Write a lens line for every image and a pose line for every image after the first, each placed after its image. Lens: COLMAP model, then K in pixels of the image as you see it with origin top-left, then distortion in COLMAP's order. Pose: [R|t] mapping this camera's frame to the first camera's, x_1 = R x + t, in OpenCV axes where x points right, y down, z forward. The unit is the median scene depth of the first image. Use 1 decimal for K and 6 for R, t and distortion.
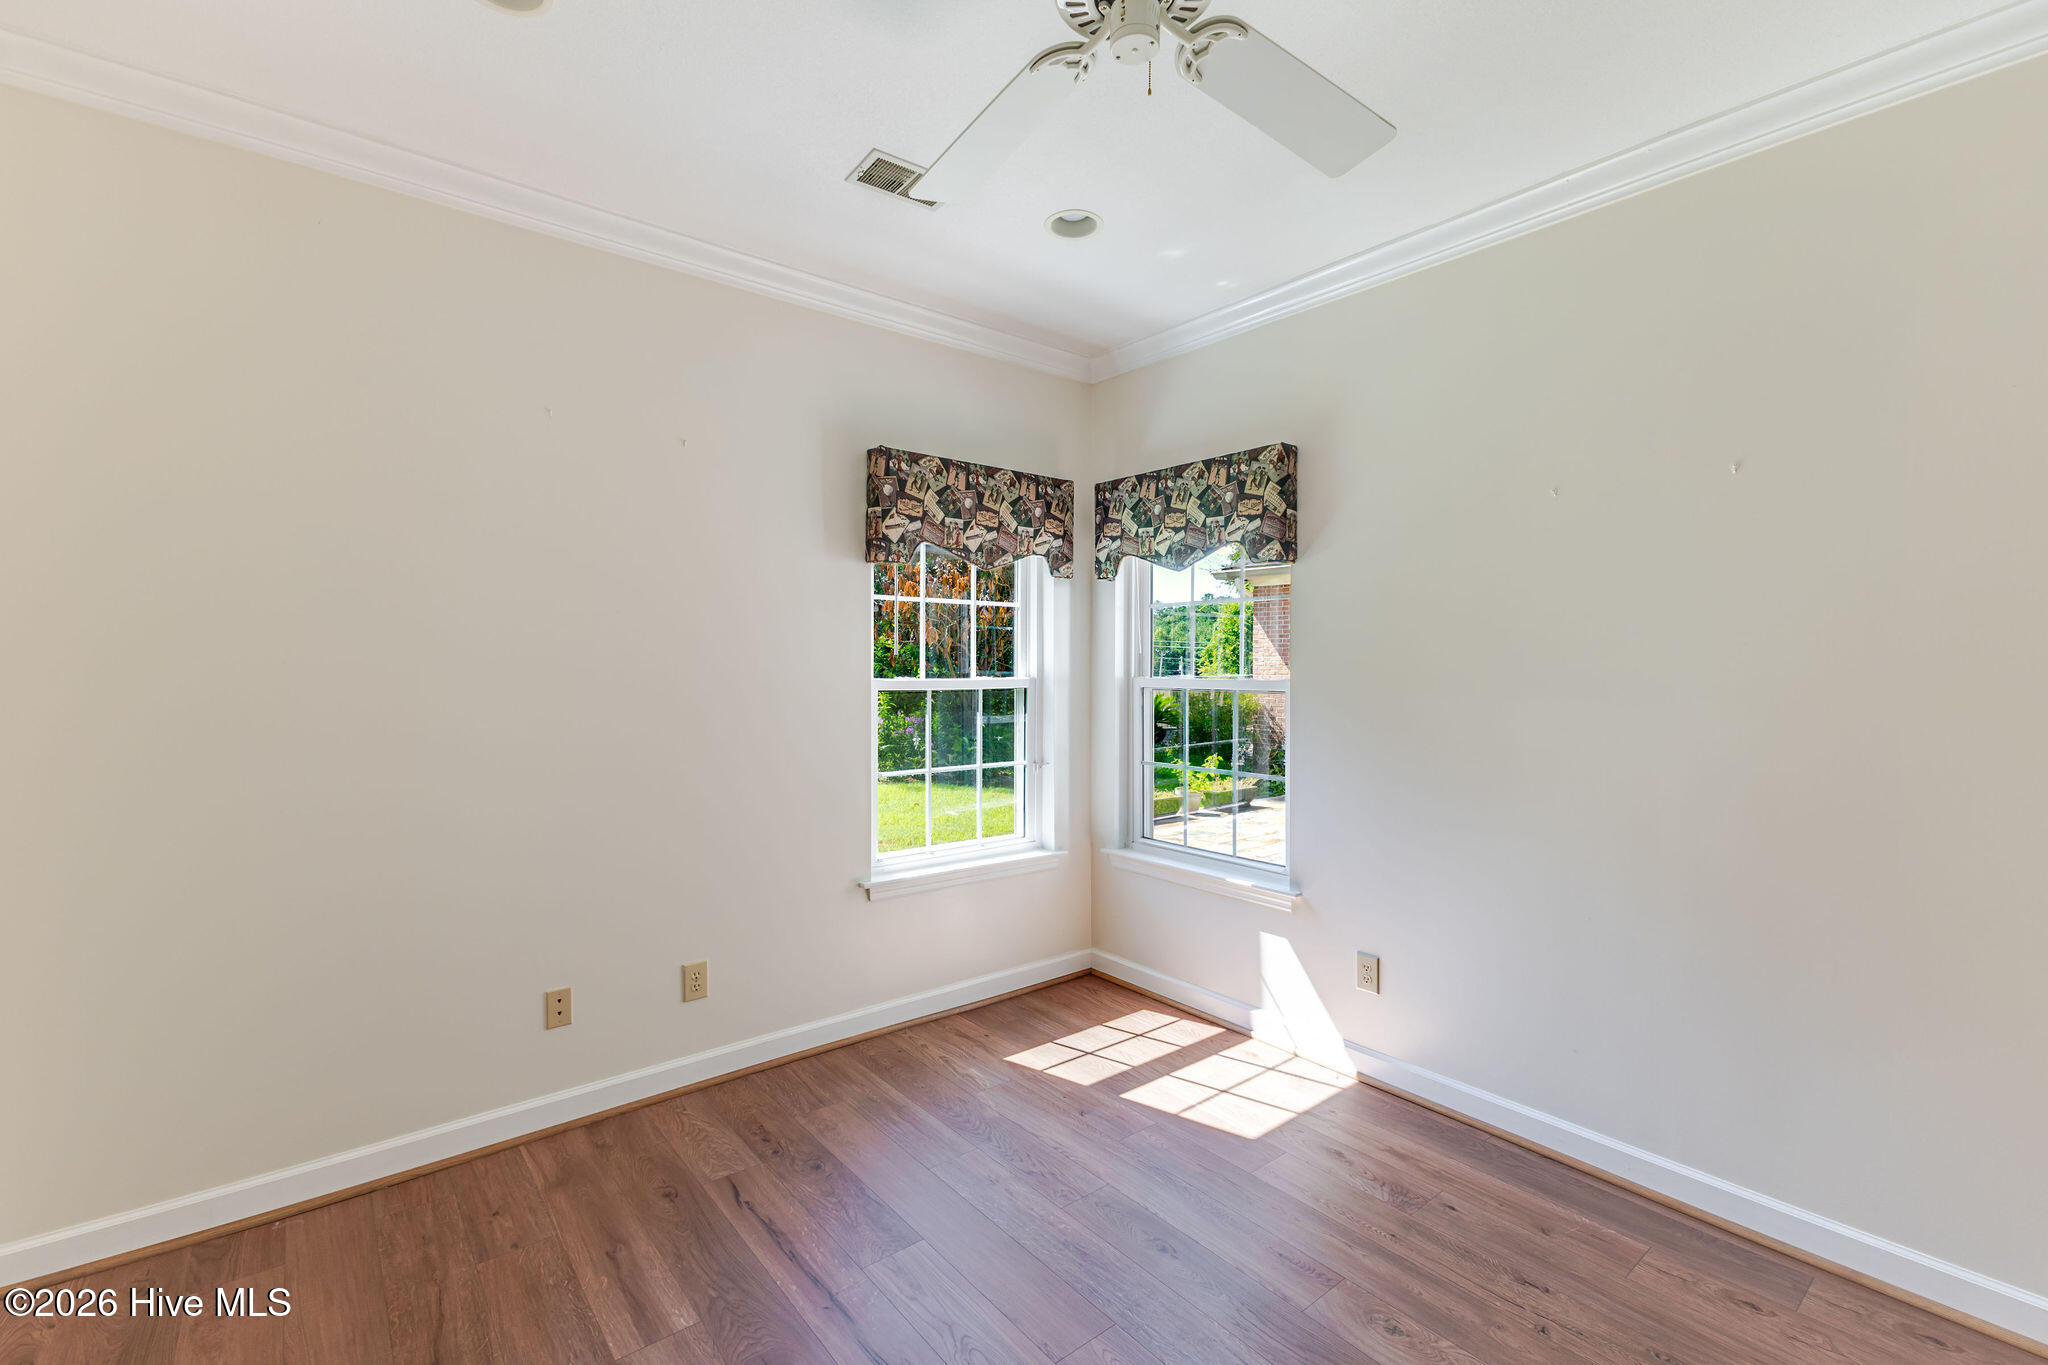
lens RADIAL K [[891.0, 0, 1031.3], [0, 891.0, 676.0], [0, 0, 1]] dist [0.004073, 0.000281]
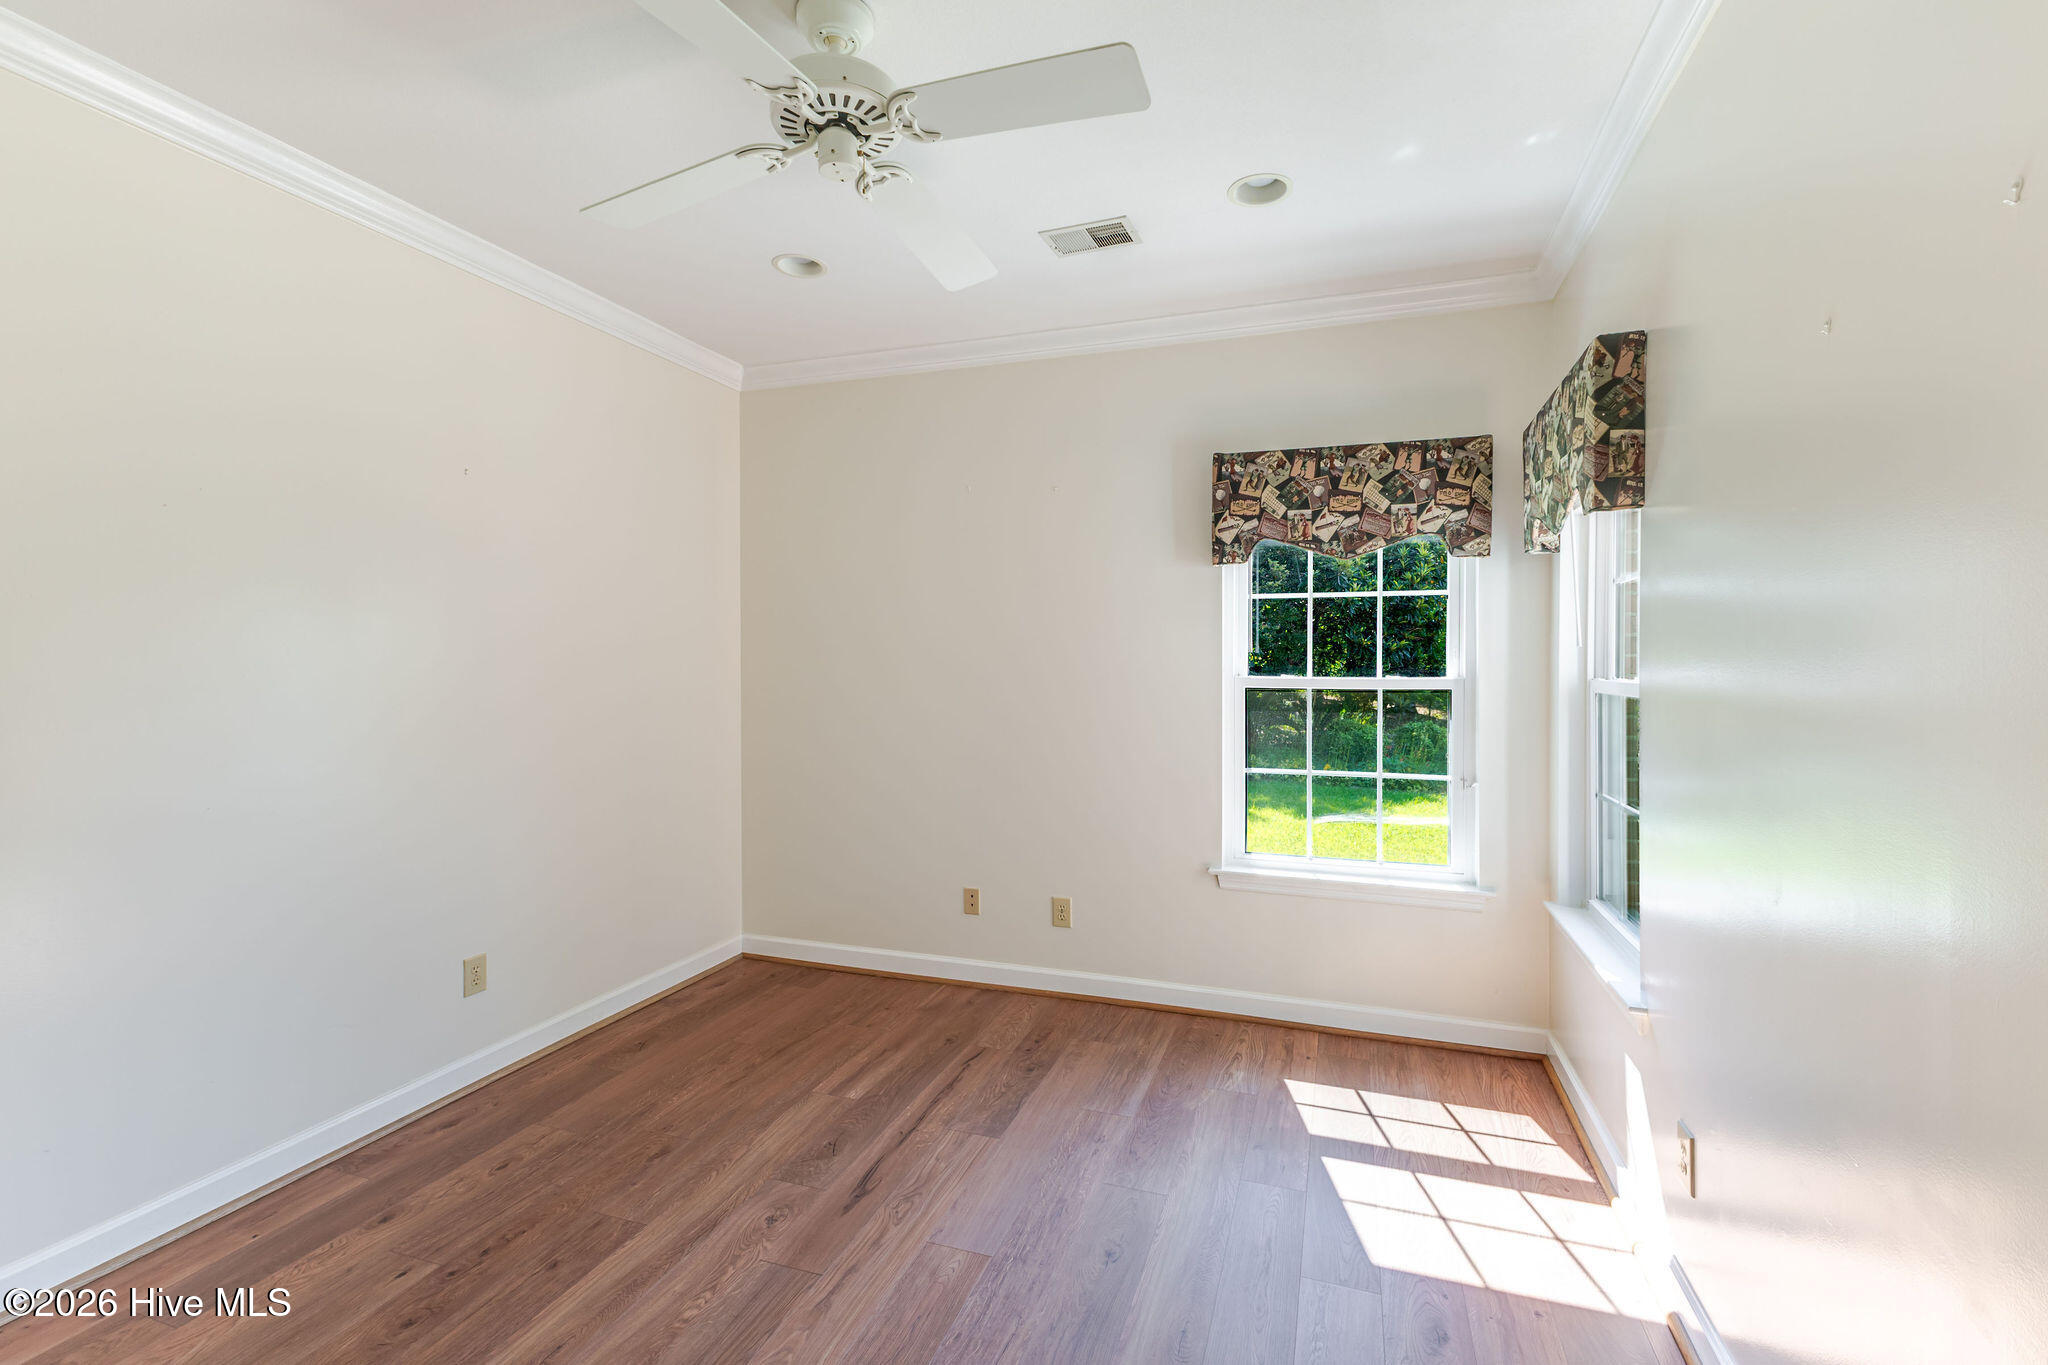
lens RADIAL K [[891.0, 0, 1031.3], [0, 891.0, 676.0], [0, 0, 1]] dist [0.004073, 0.000281]
pose [[0.529058, 0.011219, -0.848512, 0.621746], [-0.011932, 0.999912, 0.005781, -0.000371], [0.848502, 0.007066, 0.529145, 0.268474]]
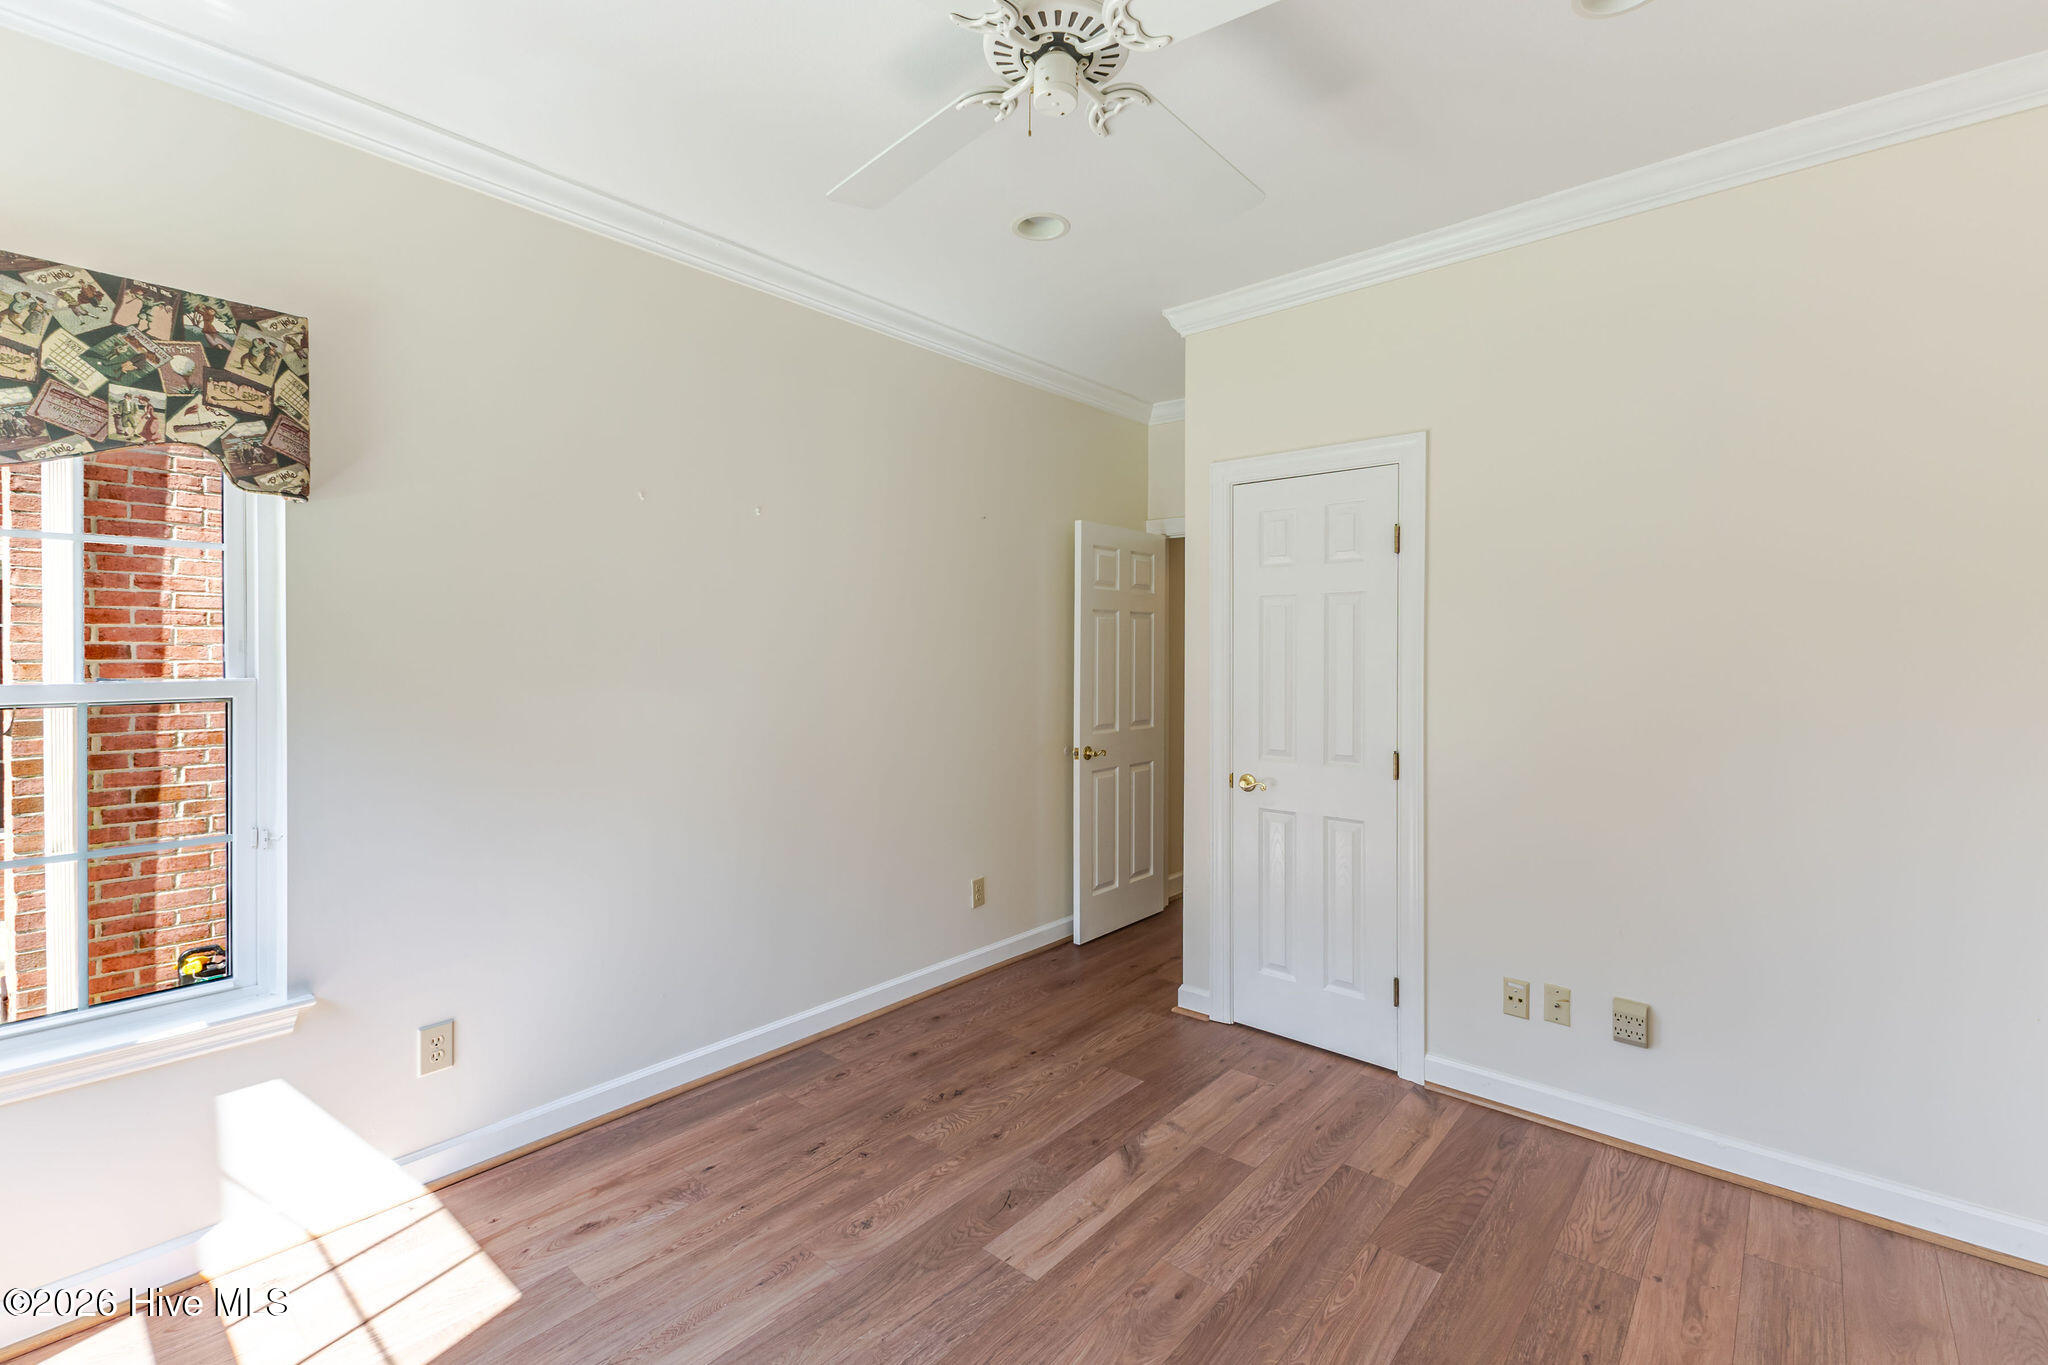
lens RADIAL K [[914.5, 0, 1032.6], [0, 914.5, 648.2], [0, 0, 1]] dist [0.017294, 0.000109]
pose [[-0.183267, -0.004896, 0.983051, -0.484192], [0.011415, 0.999910, 0.007108, -0.016527], [-0.982997, 0.012525, -0.183195, 0.592067]]
